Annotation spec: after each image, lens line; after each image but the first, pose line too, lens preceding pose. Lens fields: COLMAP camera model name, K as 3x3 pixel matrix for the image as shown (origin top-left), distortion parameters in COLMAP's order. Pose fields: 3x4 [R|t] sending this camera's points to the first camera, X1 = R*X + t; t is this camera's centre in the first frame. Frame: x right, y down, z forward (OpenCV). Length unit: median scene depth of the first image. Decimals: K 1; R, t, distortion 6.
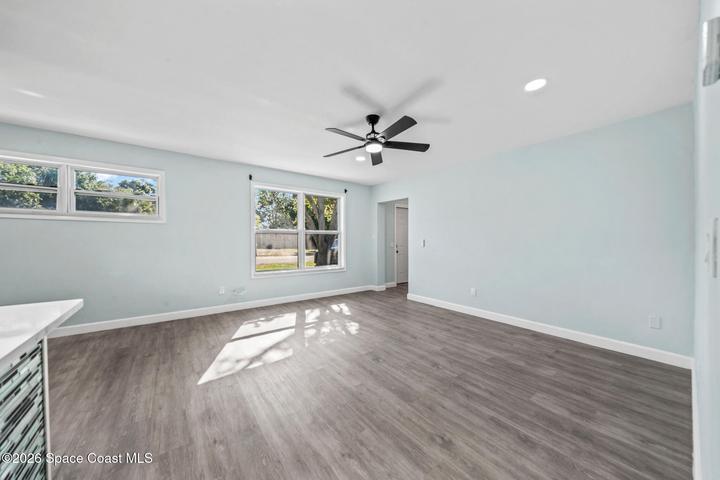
lens RADIAL K [[250.7, 0, 358.1], [0, 250.7, 238.8], [0, 0, 1]] dist [-0.006854, 0.000089]
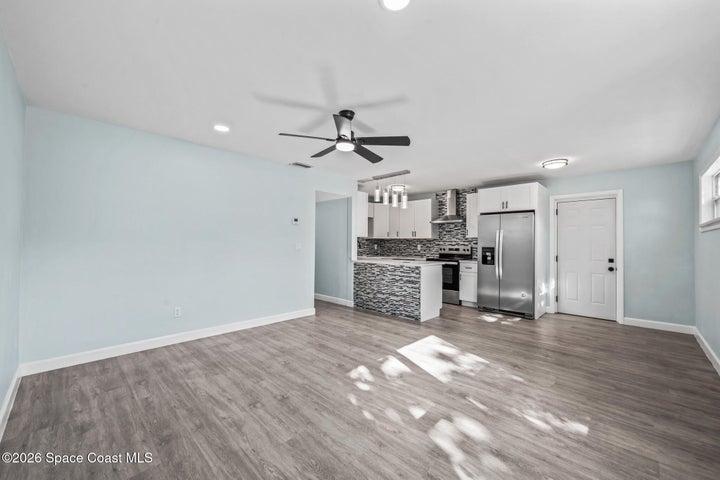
lens RADIAL K [[285.4, 0, 360.0], [0, 285.4, 240.0], [0, 0, 1]] dist [-0.000993, -0.000047]
pose [[-0.988273, -0.014692, -0.151992, 0.153837], [-0.011817, 0.999734, -0.019803, -0.008255], [0.152242, -0.017774, -0.988183, 1.852150]]
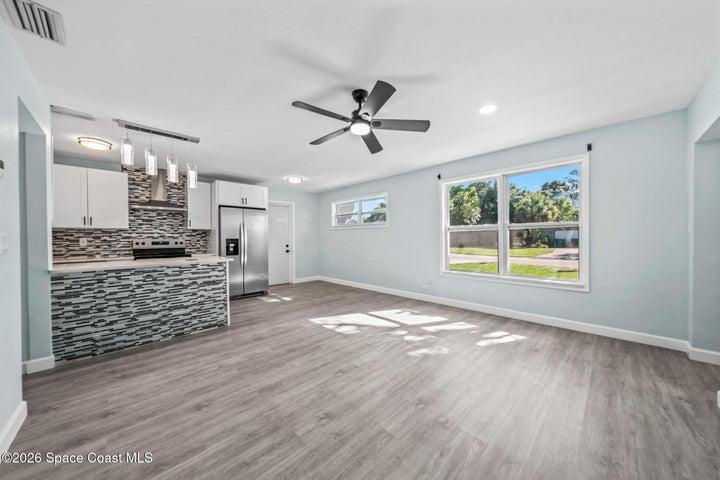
lens RADIAL K [[249.1, 0, 360.0], [0, 249.1, 239.6], [0, 0, 1]] dist [-0.005885, 0.000119]
pose [[0.126867, 0.002504, -0.991917, 0.825367], [0.015371, 0.999872, 0.004491, 0.003642], [0.991801, -0.015817, 0.126812, 0.818668]]
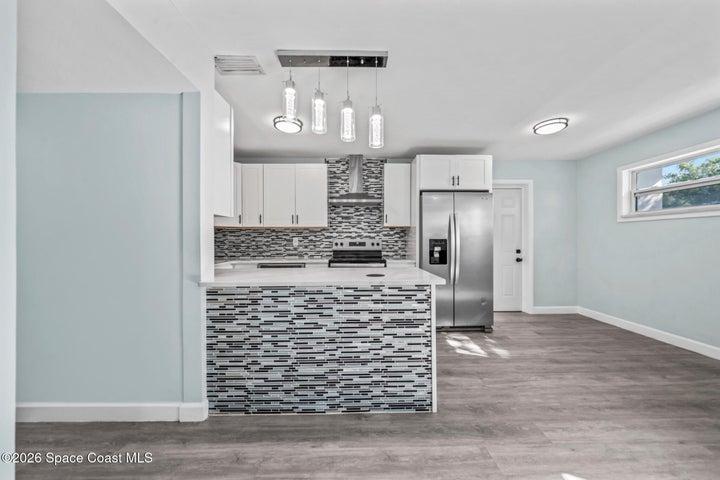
lens RADIAL K [[249.1, 0, 360.0], [0, 249.1, 239.6], [0, 0, 1]] dist [-0.005885, 0.000119]
pose [[-0.589190, -0.005059, -0.807979, 0.156105], [0.004937, 0.999939, -0.009862, 0.003175], [0.807979, -0.009800, -0.589129, 0.550853]]
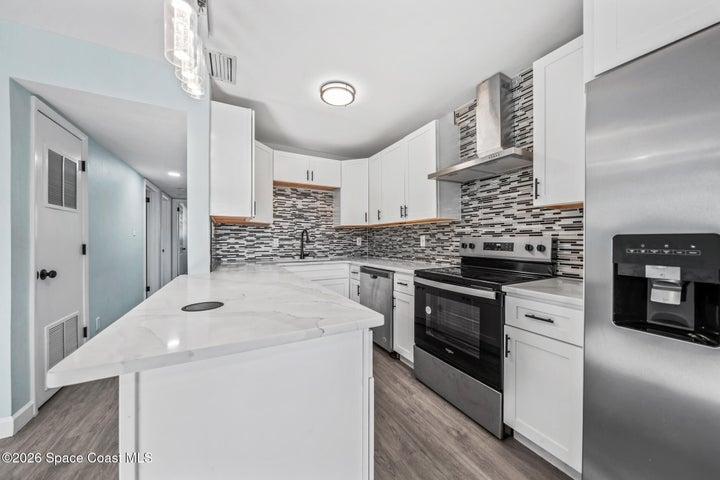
lens RADIAL K [[249.1, 0, 360.0], [0, 249.1, 239.6], [0, 0, 1]] dist [-0.005885, 0.000119]
pose [[-0.988399, -0.002263, 0.151864, -0.637448], [-0.003349, 0.999971, -0.006895, 0.000319], [-0.151844, -0.007324, -0.988377, 0.505588]]
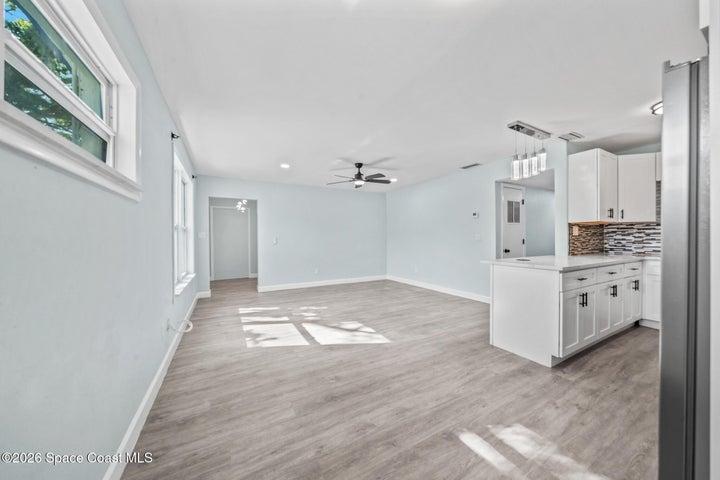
lens RADIAL K [[249.1, 0, 360.0], [0, 249.1, 239.6], [0, 0, 1]] dist [-0.005885, 0.000119]
pose [[0.141262, -0.010193, 0.989920, -1.430455], [-0.000537, 0.999946, 0.010373, -0.000599], [-0.989972, -0.001997, 0.141249, 0.702230]]
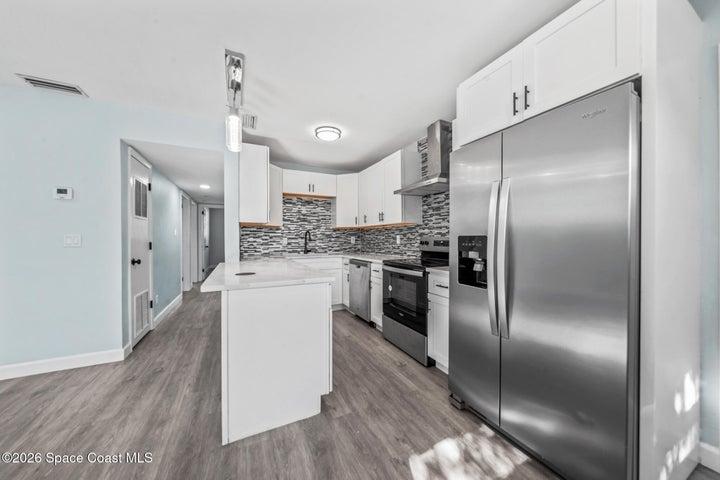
lens RADIAL K [[249.1, 0, 360.0], [0, 249.1, 239.6], [0, 0, 1]] dist [-0.005885, 0.000119]
pose [[-0.981828, -0.001215, 0.189768, -0.786929], [-0.001543, 0.999998, -0.001578, 0.001120], [-0.189766, -0.001842, -0.981828, 0.775723]]
